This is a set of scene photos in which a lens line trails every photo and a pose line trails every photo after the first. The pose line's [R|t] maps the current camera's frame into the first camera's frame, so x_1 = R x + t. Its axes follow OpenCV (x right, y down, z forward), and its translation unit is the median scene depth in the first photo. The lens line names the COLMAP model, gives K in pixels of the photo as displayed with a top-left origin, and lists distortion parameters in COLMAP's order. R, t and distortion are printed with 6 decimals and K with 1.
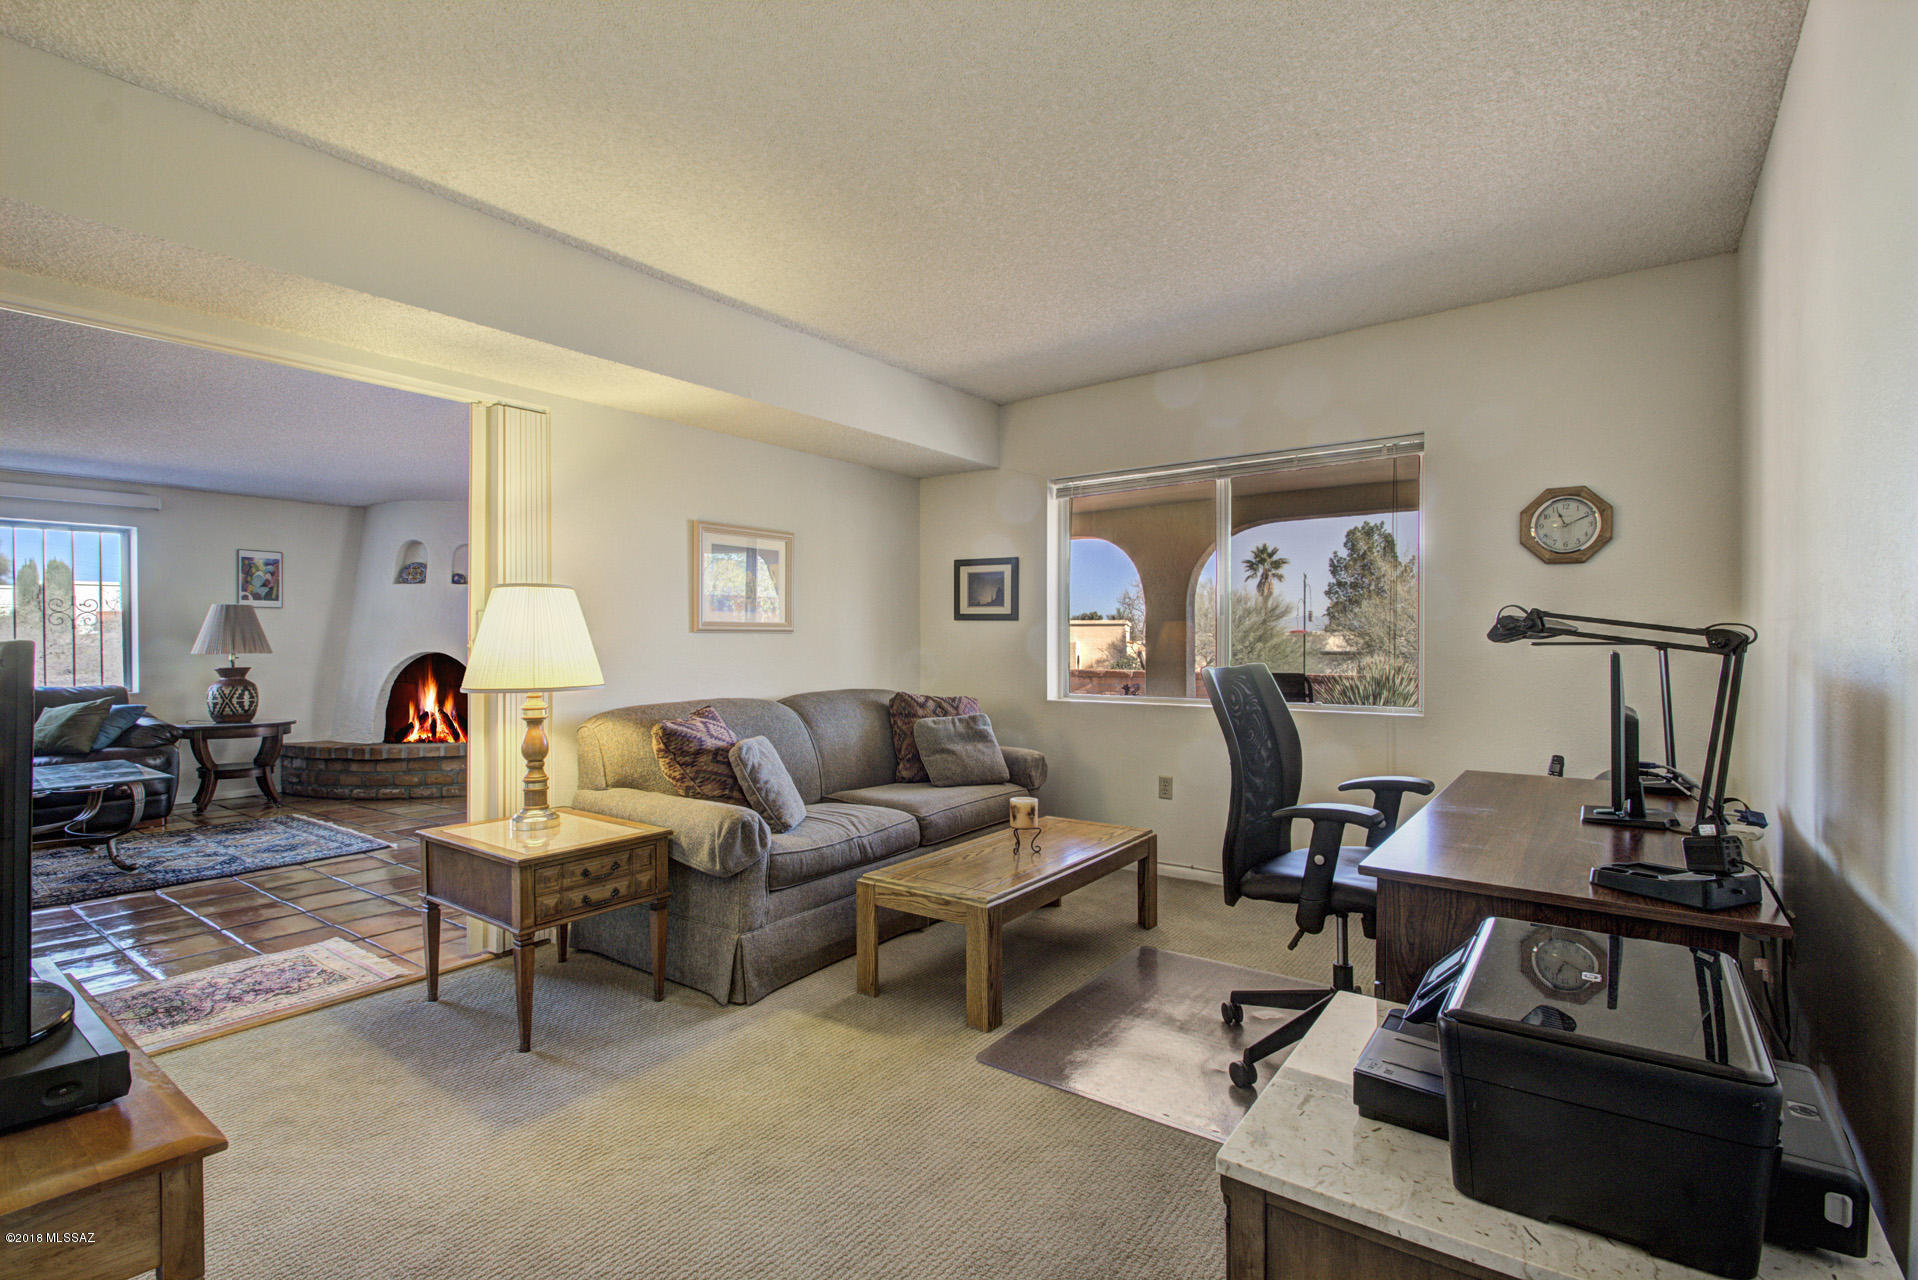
lens RADIAL K [[908.3, 0, 949.1], [0, 908.3, 645.5], [0, 0, 1]] dist [0.002480, -0.005621]
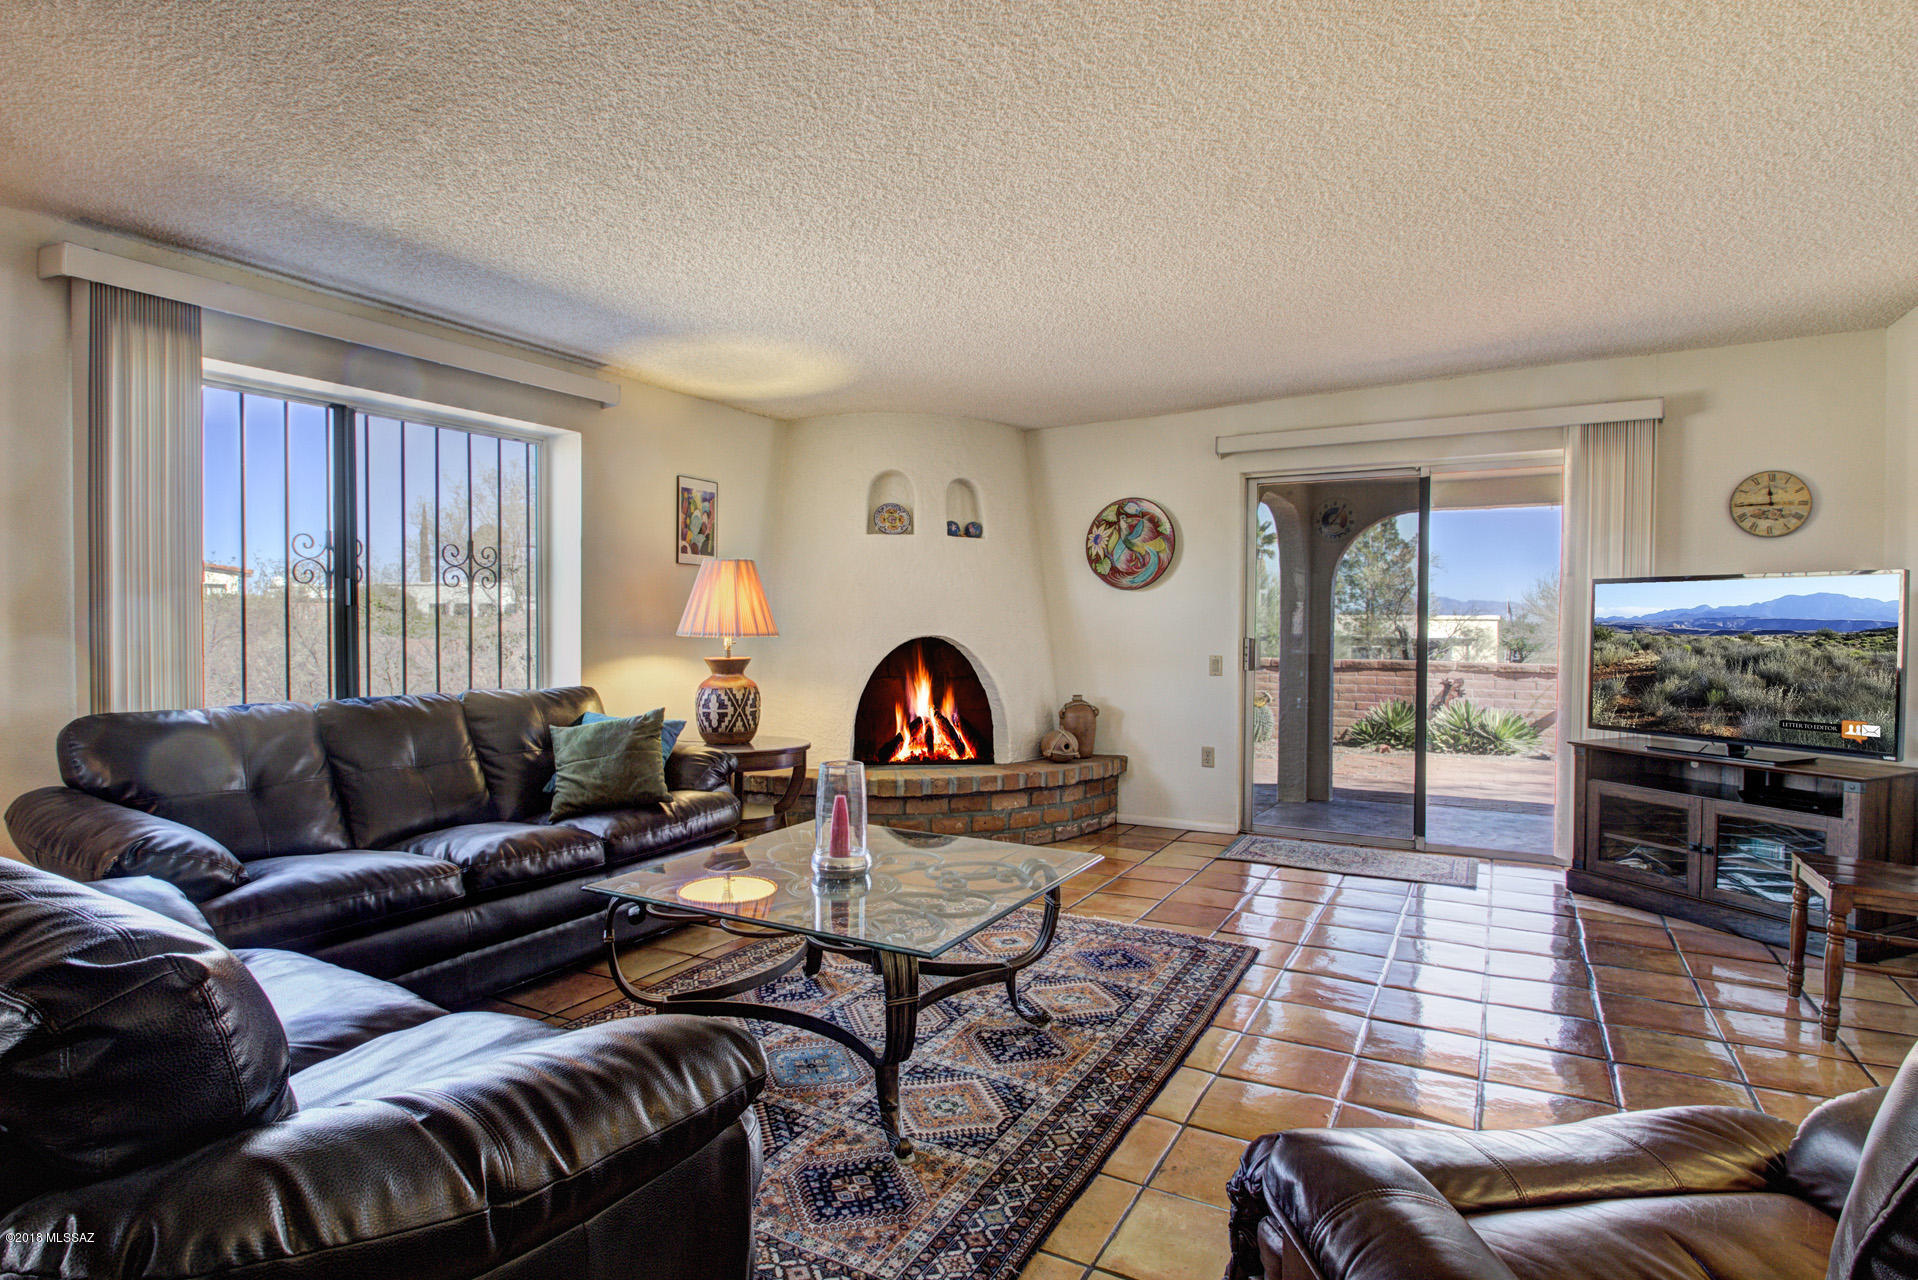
lens RADIAL K [[986.0, 0, 953.1], [0, 986.0, 640.4], [0, 0, 1]] dist [0.016706, -0.001777]
pose [[0.991084, 0.004381, 0.133167, -0.683131], [-0.006526, 0.999856, 0.015677, 0.001344], [-0.133079, -0.016406, 0.990970, 0.260663]]
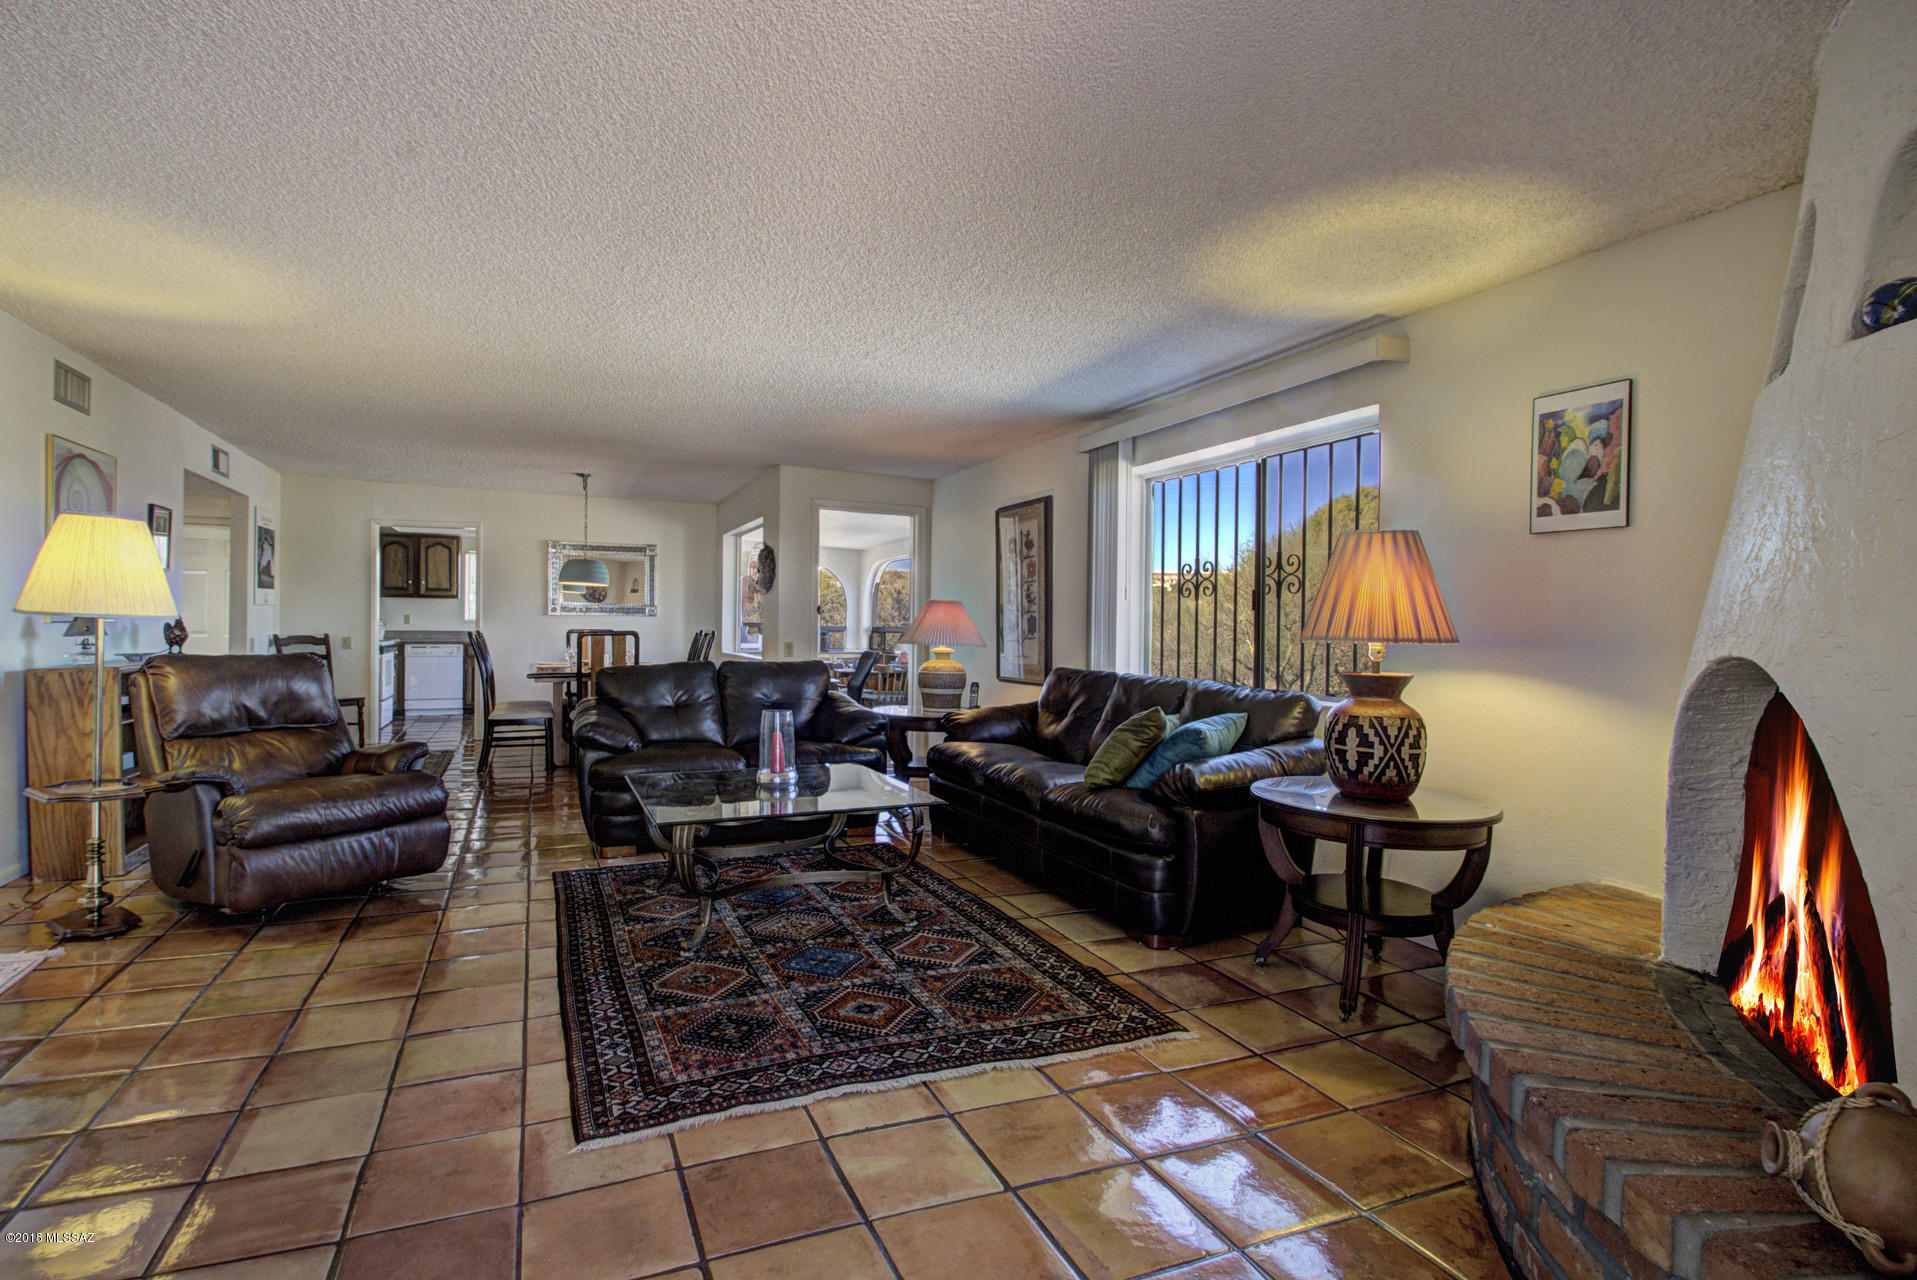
lens RADIAL K [[975.1, 0, 952.4], [0, 975.1, 631.0], [0, 0, 1]] dist [0.002808, -0.000801]
pose [[-0.506678, 0.009671, -0.862081, -0.249992], [-0.006781, 0.999861, 0.015203, -0.002177], [0.862108, 0.013549, -0.506543, 1.001279]]
